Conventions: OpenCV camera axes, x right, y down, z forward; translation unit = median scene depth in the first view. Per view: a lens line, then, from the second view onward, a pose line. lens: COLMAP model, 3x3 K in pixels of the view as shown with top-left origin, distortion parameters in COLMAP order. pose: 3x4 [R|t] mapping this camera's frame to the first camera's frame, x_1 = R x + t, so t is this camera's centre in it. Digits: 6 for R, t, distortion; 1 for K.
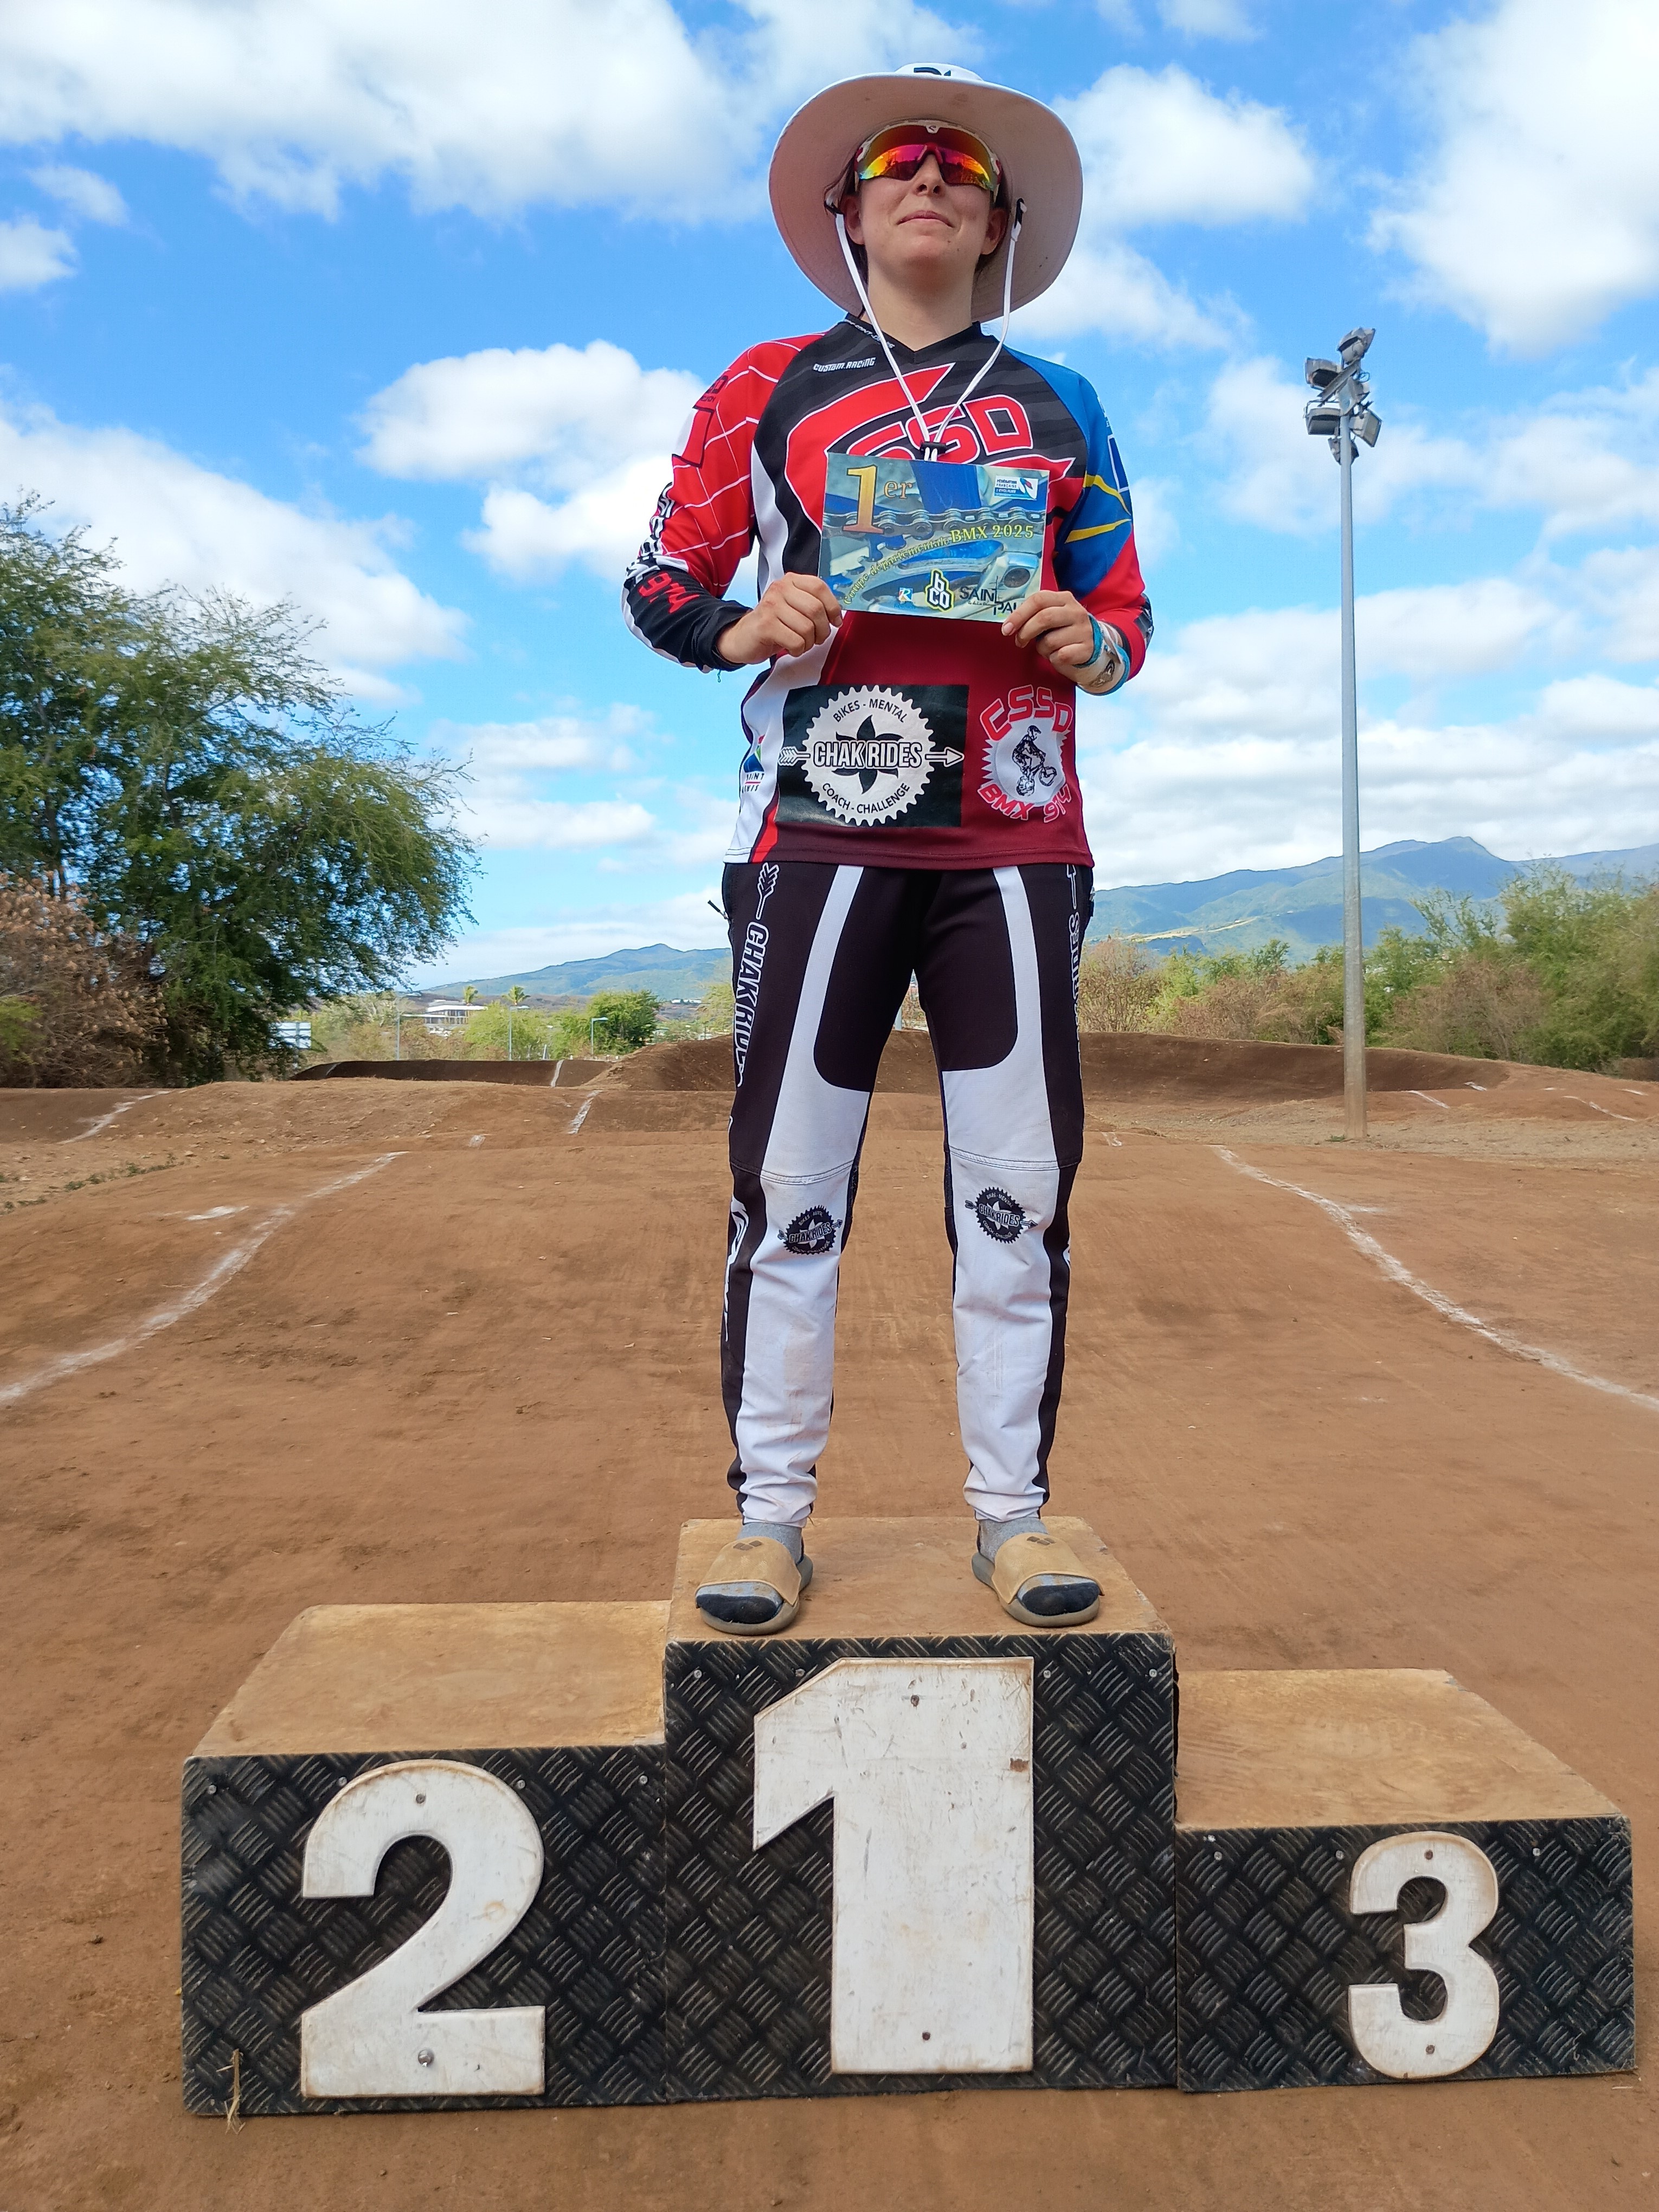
lens RADIAL K [[1768.0, 0, 837.9], [0, 1768.0, 1086.9], [0, 0, 1]] dist [0.036704, -0.054031]
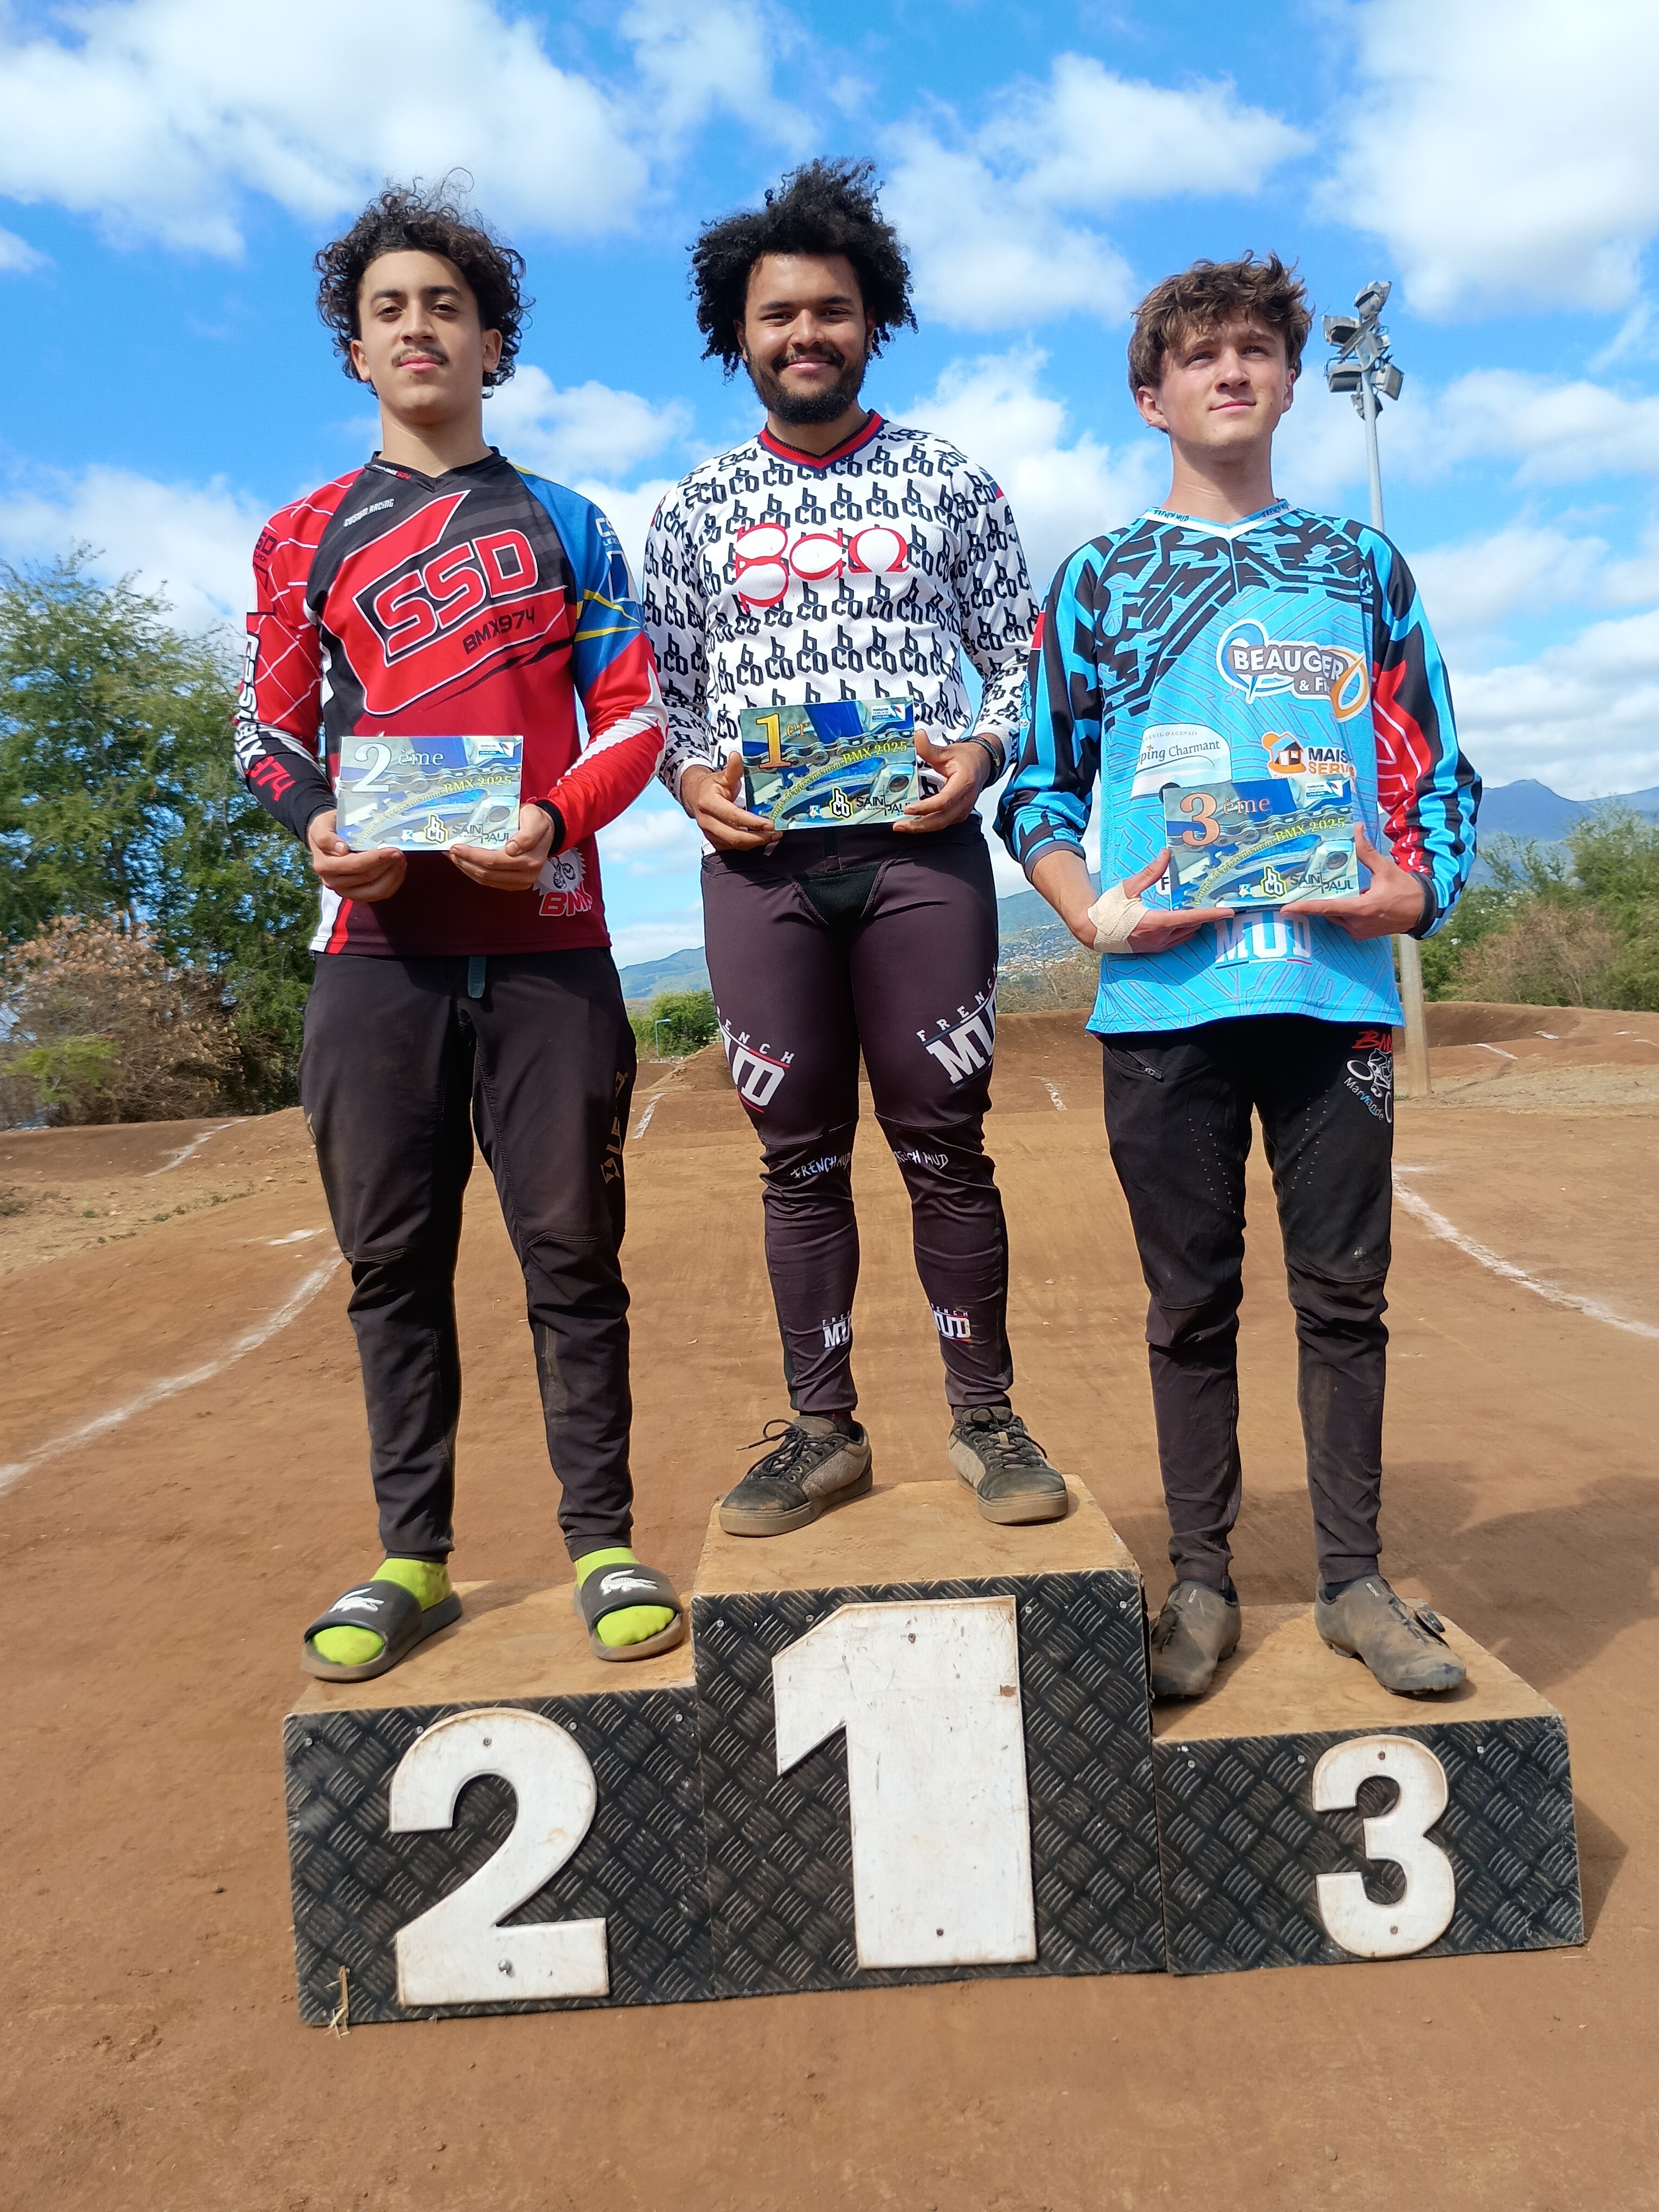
lens RADIAL K [[1795.2, 0, 828.4], [0, 1795.2, 1072.5], [0, 0, 1]] dist [0.024414, -0.017995]
pose [[0.997009, -0.060852, -0.047636, 0.065920], [0.060849, 0.998146, -0.001527, -0.016887], [0.047641, -0.001376, 0.998864, -0.151074]]
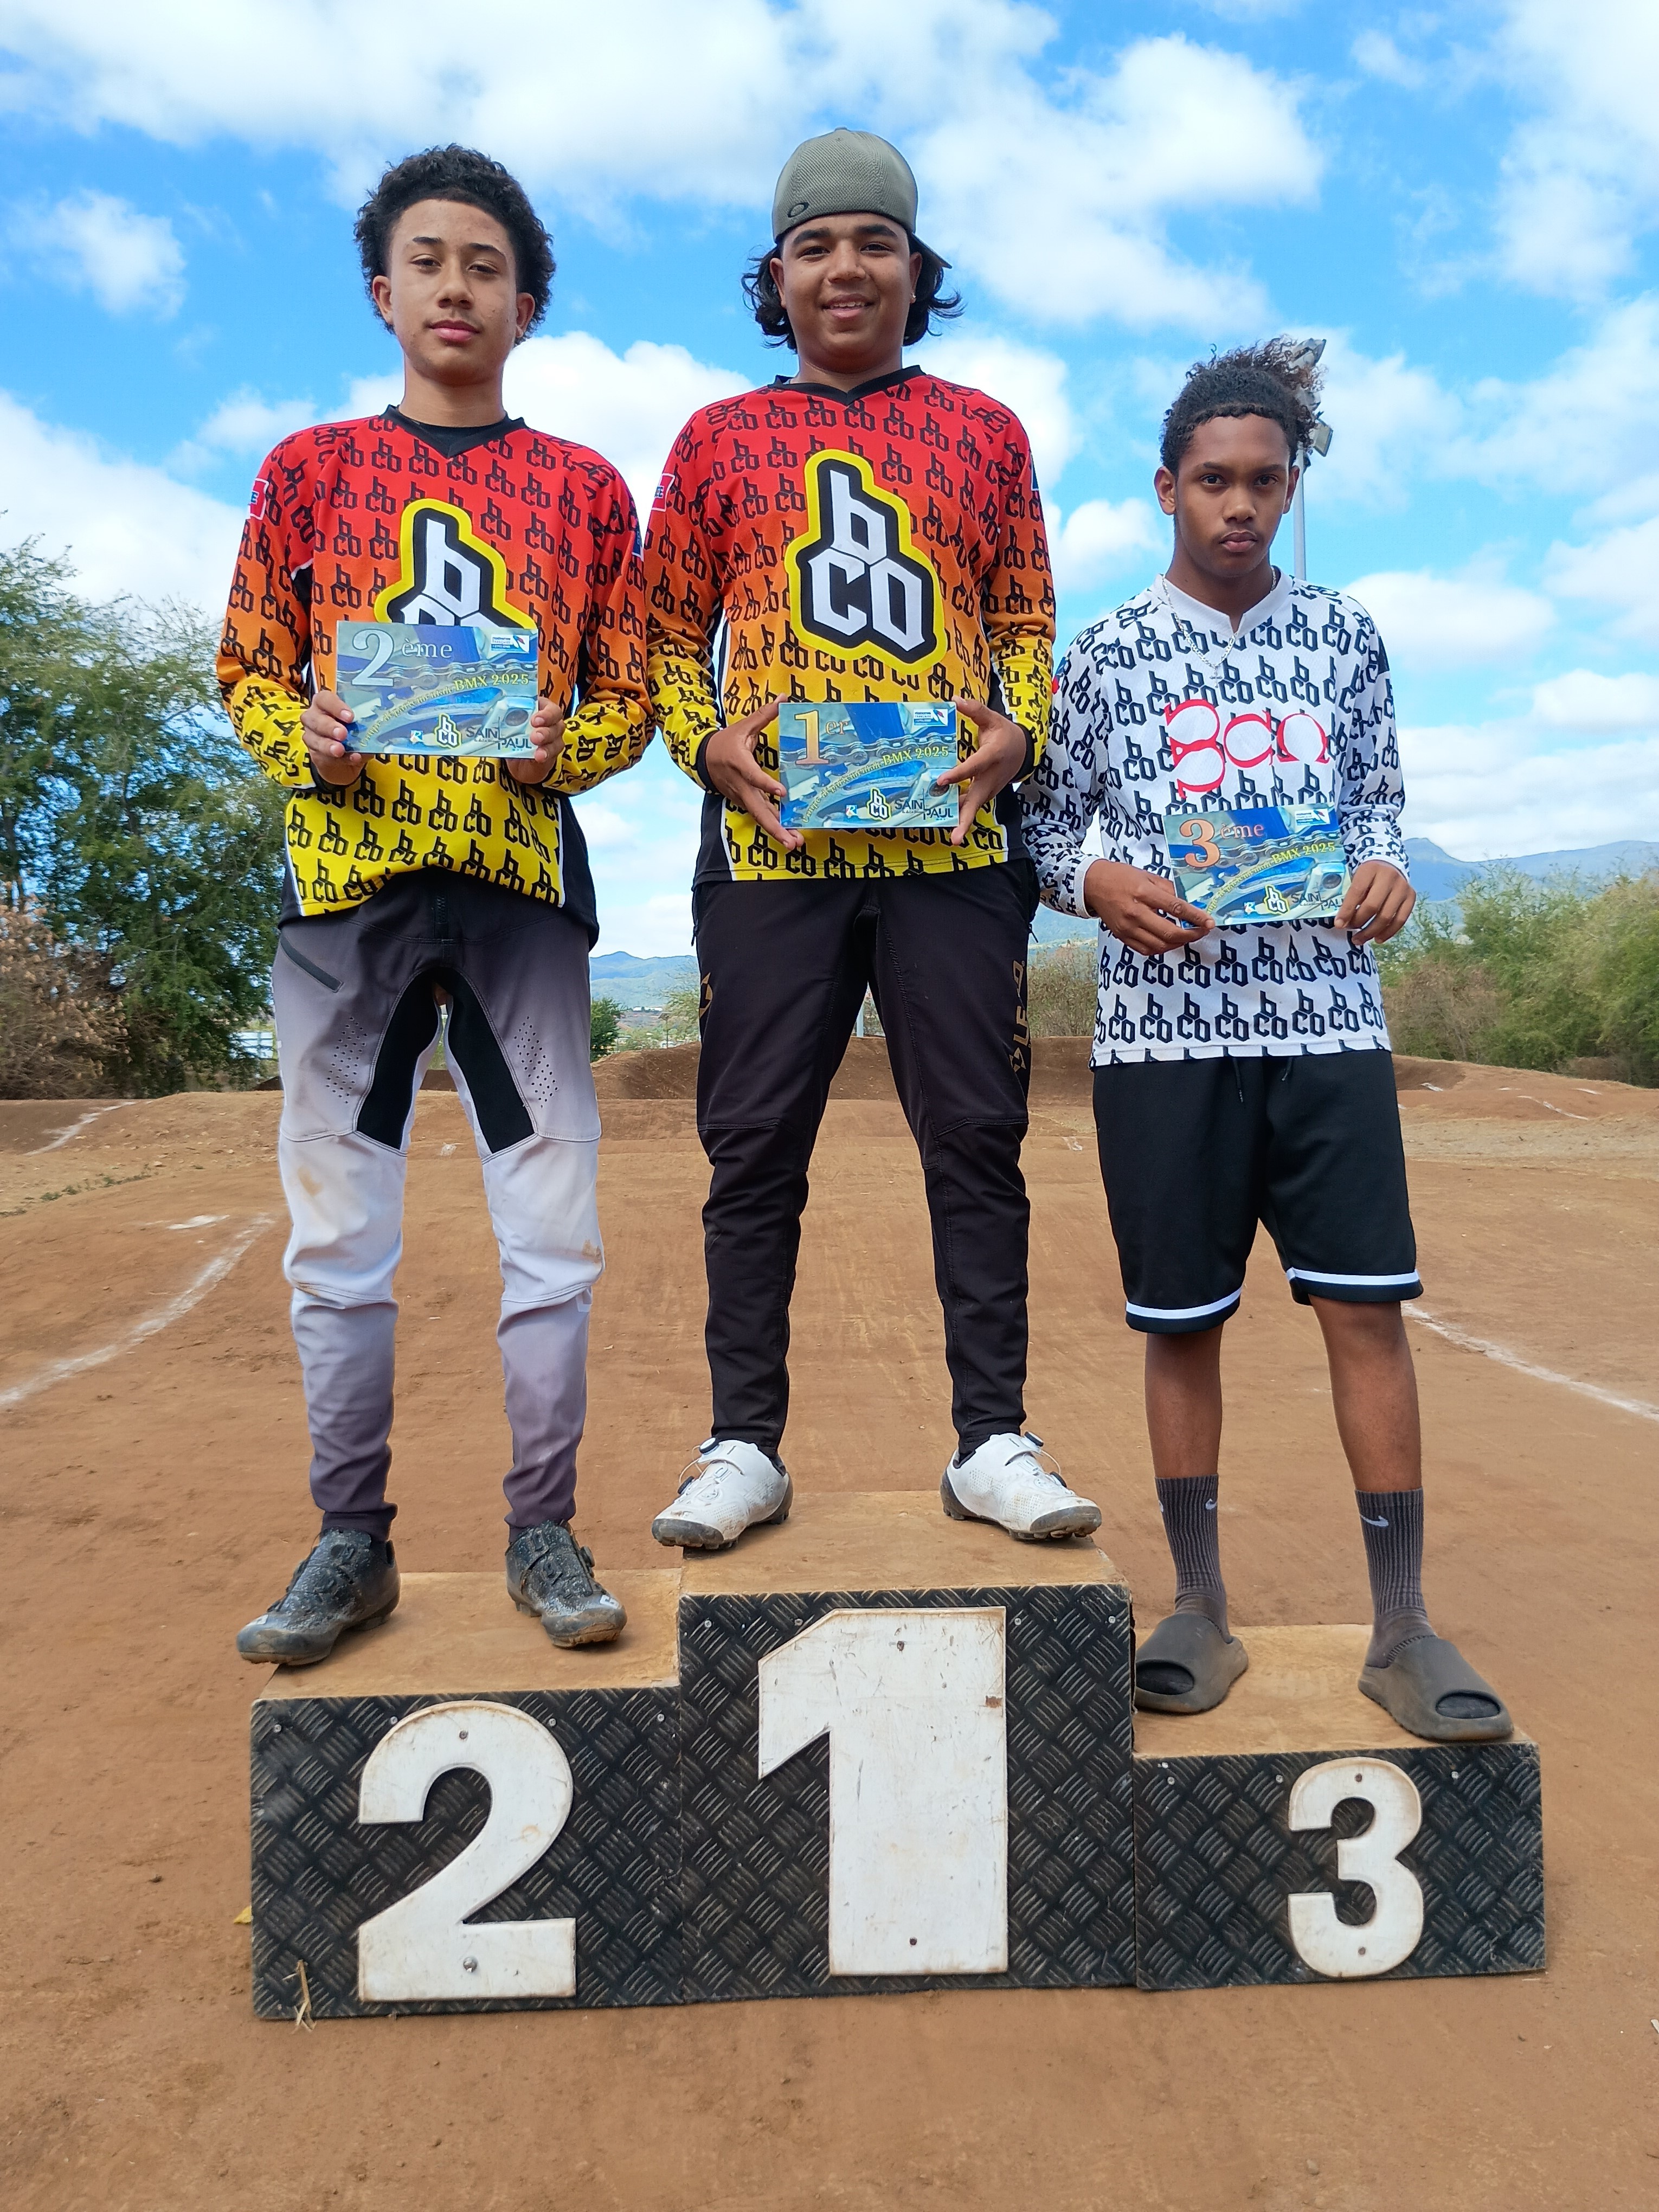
lens RADIAL K [[1793.4, 0, 812.3], [0, 1793.4, 1106.4], [0, 0, 1]] dist [0.020311, -0.019566]
pose [[0.999929, -0.007473, 0.009275, -0.020834], [0.007393, 0.999936, 0.008603, -0.005823], [-0.009338, -0.008534, 0.999920, -0.133493]]
